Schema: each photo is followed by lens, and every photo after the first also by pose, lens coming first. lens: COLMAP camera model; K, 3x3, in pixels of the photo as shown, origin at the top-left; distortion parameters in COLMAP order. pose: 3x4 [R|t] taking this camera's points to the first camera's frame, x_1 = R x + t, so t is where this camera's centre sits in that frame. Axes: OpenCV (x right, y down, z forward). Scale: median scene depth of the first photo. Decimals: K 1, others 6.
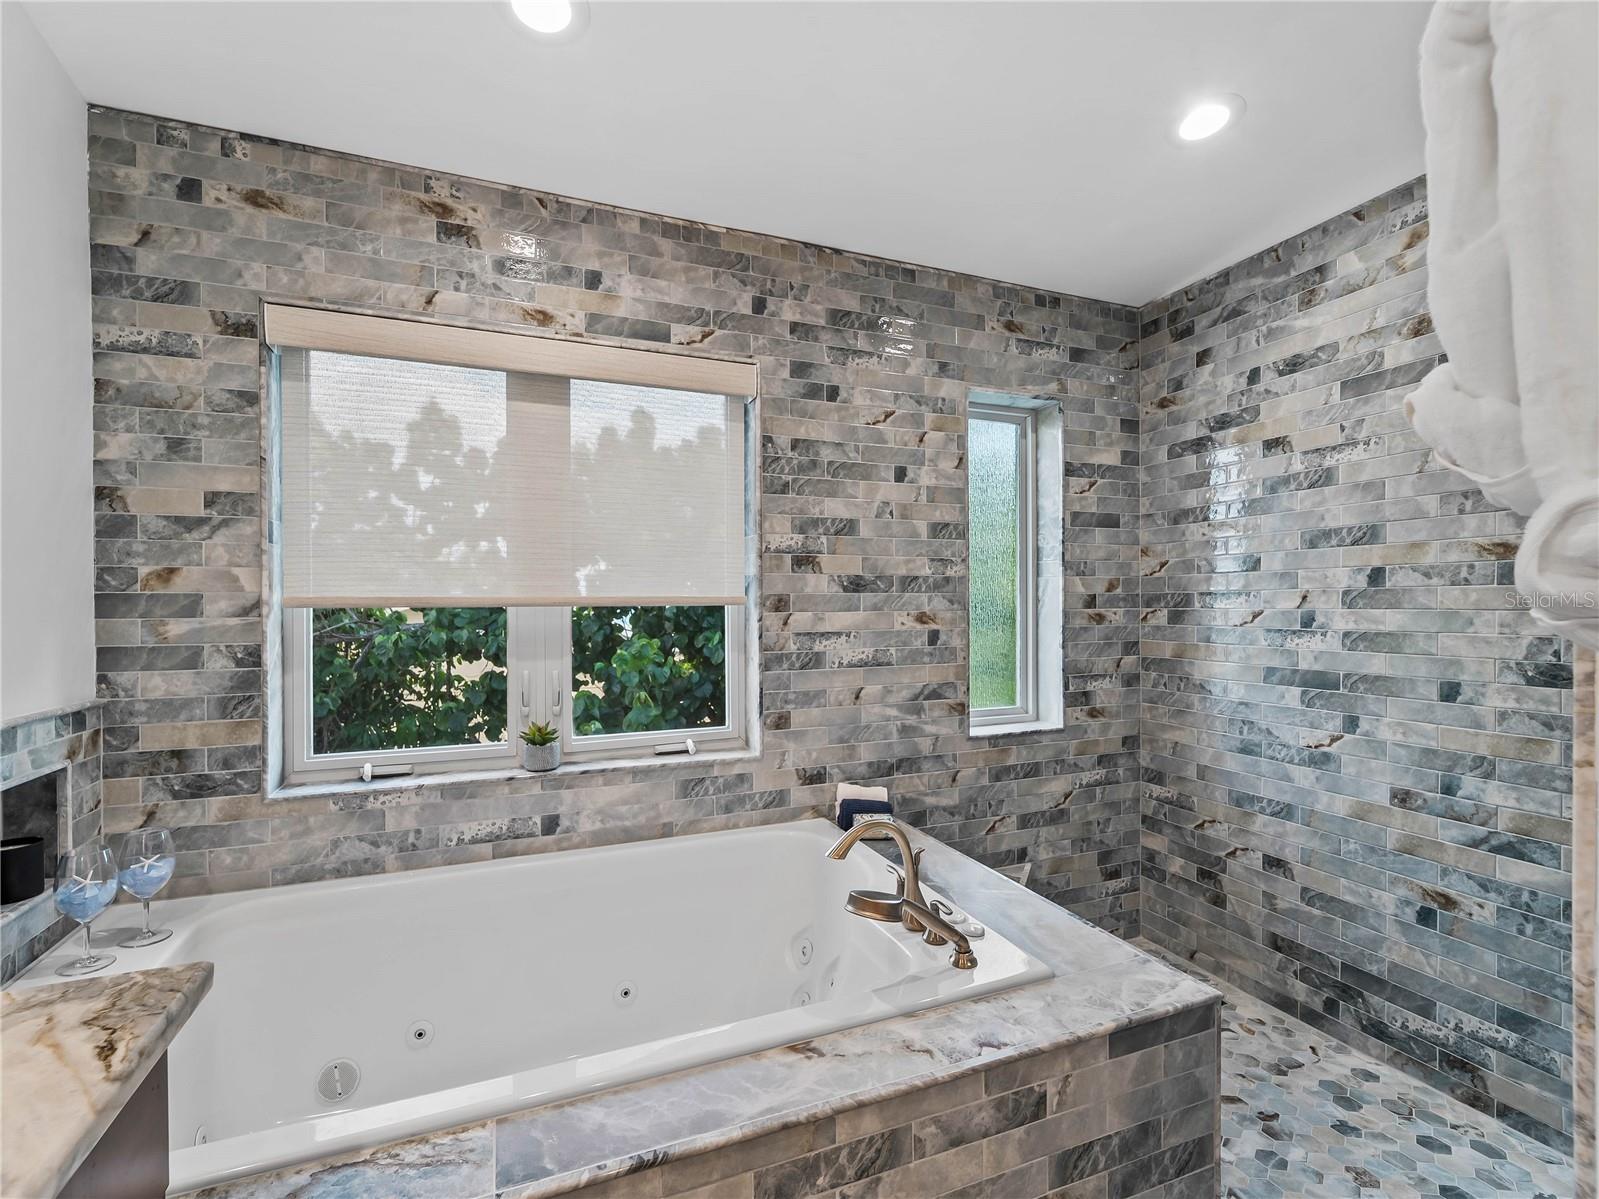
lens RADIAL K [[741.1, 0, 807.2], [0, 741.1, 607.6], [0, 0, 1]] dist [0.001009, -0.003056]
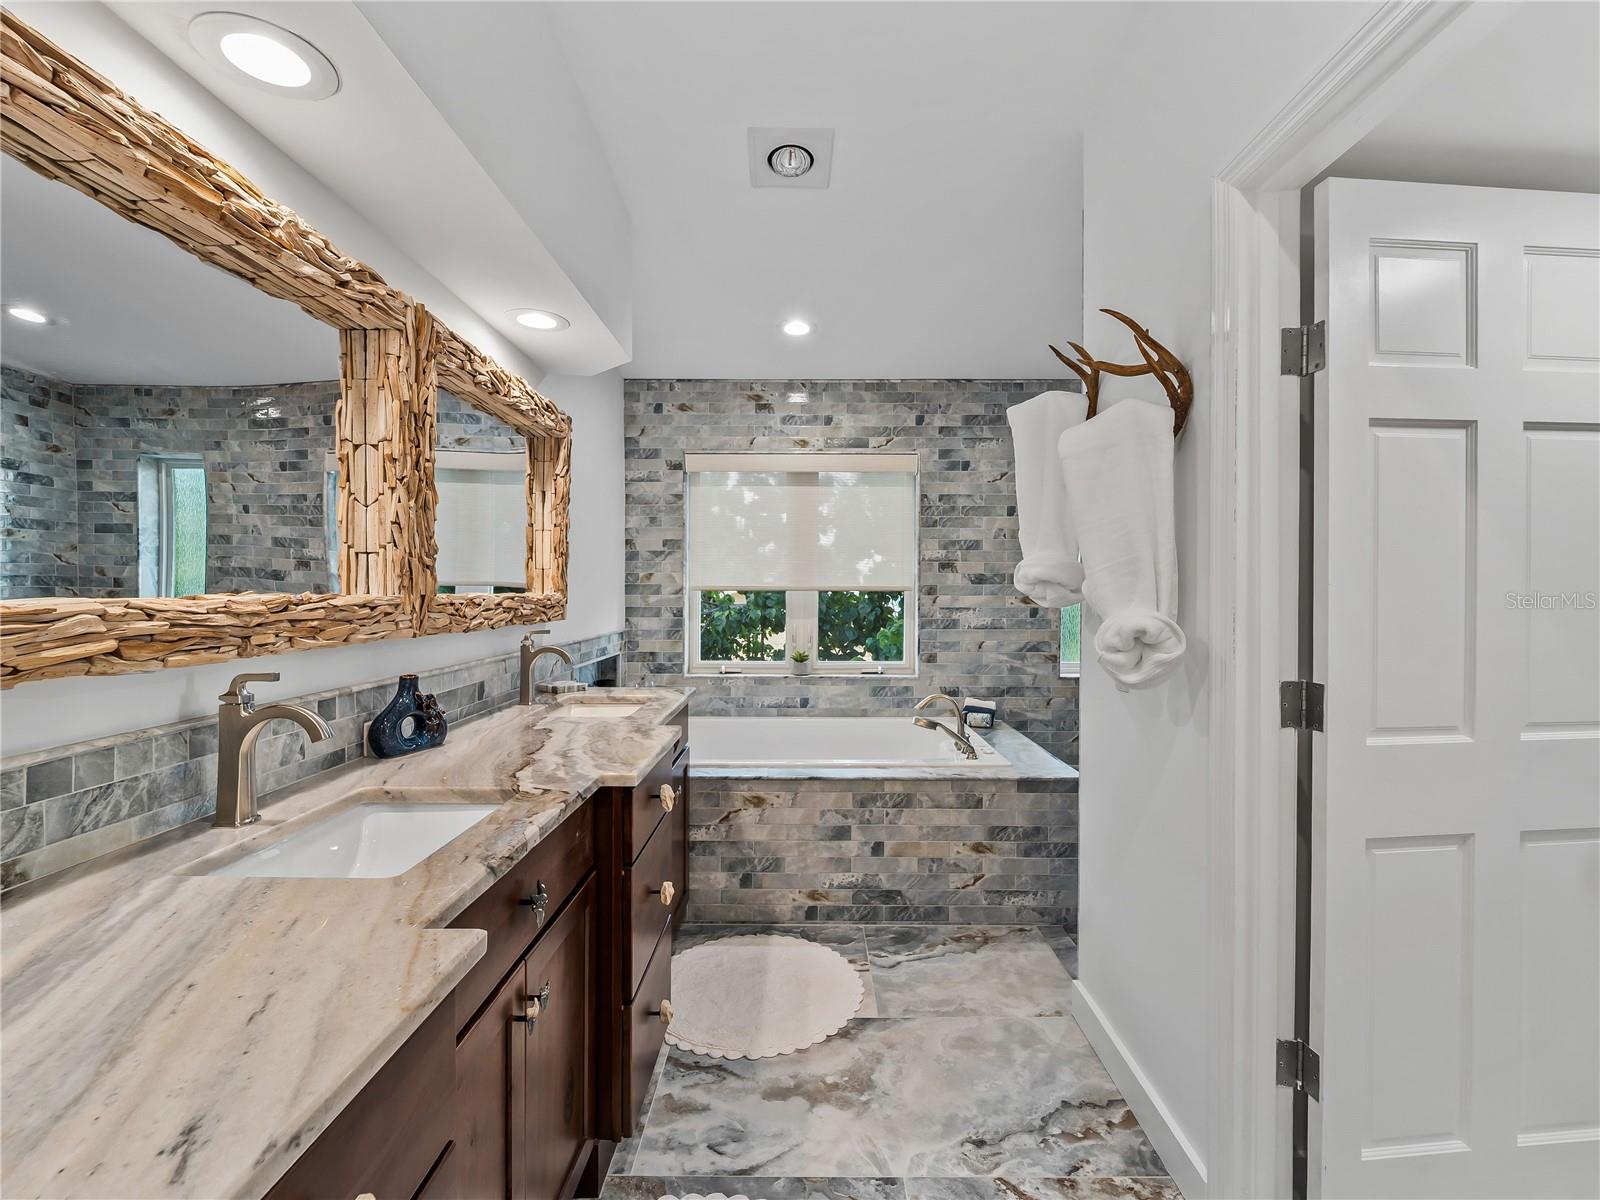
lens RADIAL K [[741.6, 0, 798.8], [0, 741.6, 593.7], [0, 0, 1]] dist [0.001009, -0.003056]
pose [[0.919041, 0.008532, -0.394069, 0.390290], [-0.008918, 0.999960, 0.000853, 0.003537], [0.394060, 0.002730, 0.919081, -0.770264]]
